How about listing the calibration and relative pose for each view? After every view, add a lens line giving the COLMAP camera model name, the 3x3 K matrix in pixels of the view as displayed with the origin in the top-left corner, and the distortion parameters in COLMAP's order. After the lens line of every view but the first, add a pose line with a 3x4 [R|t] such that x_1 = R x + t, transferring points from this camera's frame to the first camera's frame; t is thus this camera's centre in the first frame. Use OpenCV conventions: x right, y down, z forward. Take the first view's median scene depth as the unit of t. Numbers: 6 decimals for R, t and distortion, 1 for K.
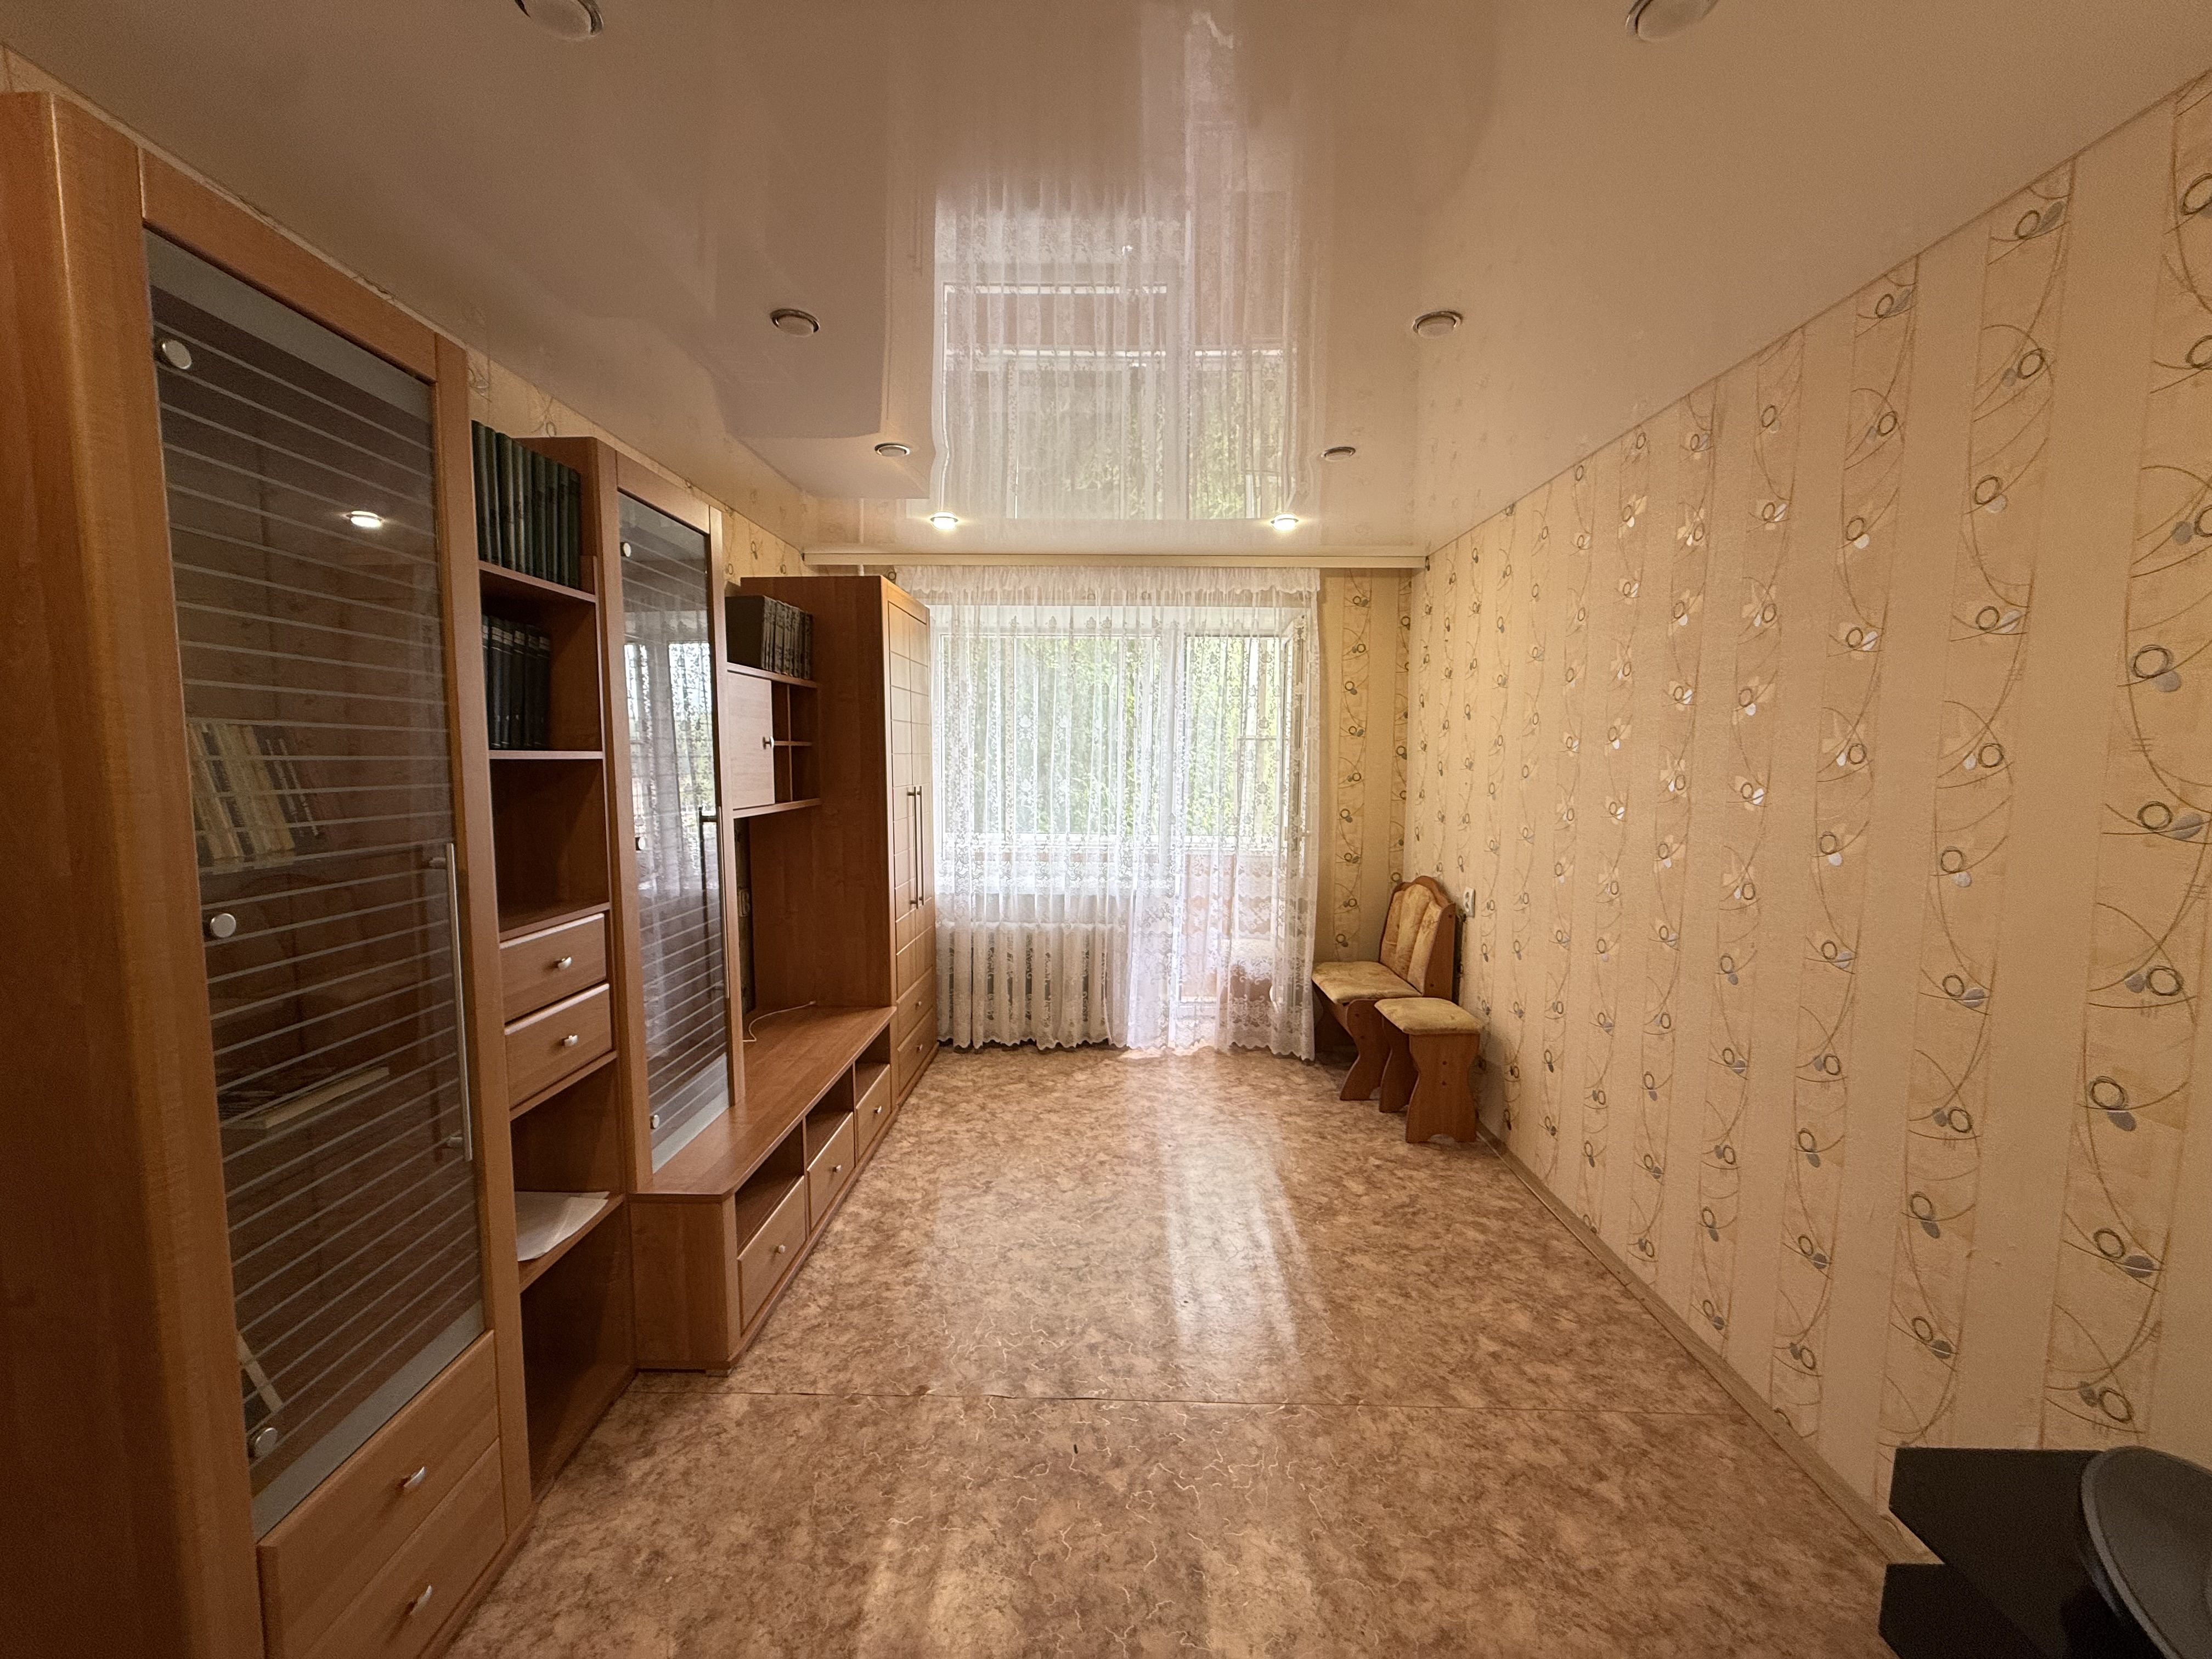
lens RADIAL K [[880.8, 0, 1077.8], [0, 880.8, 832.8], [0, 0, 1]] dist [-0.015258, 0.000119]
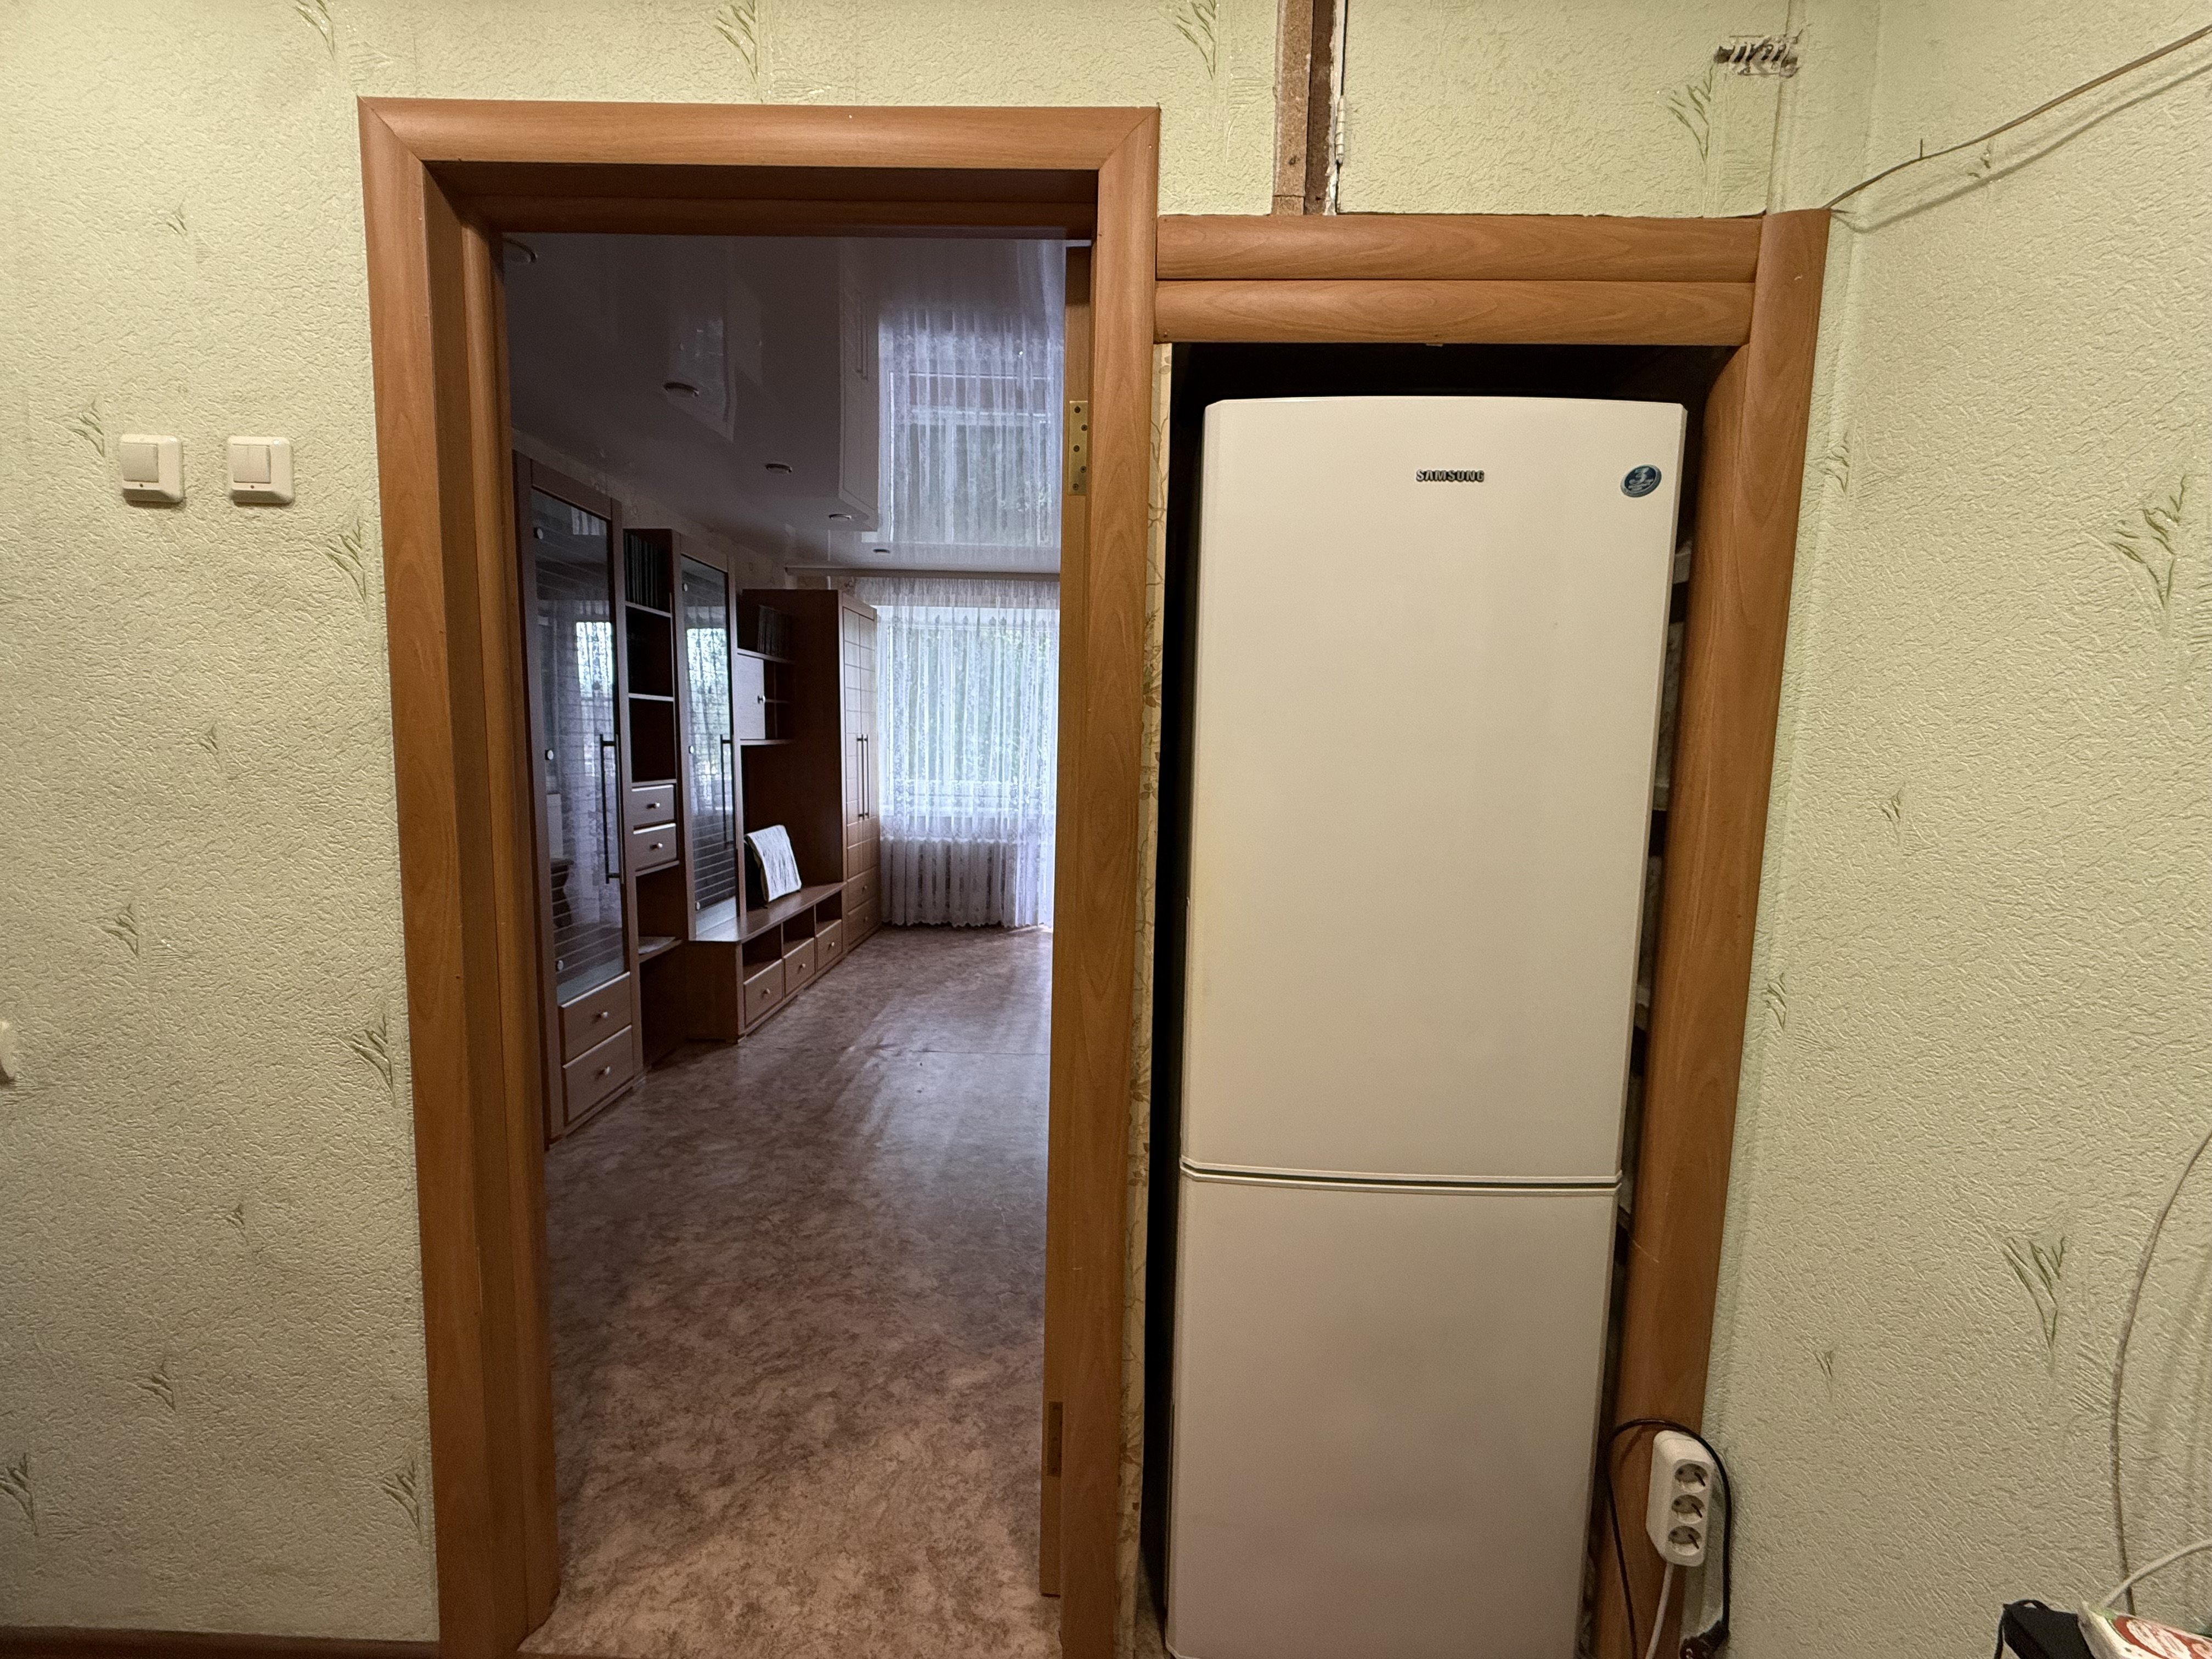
lens RADIAL K [[880.8, 0, 1077.8], [0, 880.8, 832.8], [0, 0, 1]] dist [-0.015258, 0.000119]
pose [[0.999761, 0.014333, 0.016500, 0.241162], [-0.014740, 0.999584, 0.024796, 0.112390], [-0.016138, -0.025033, 0.999556, -0.739408]]
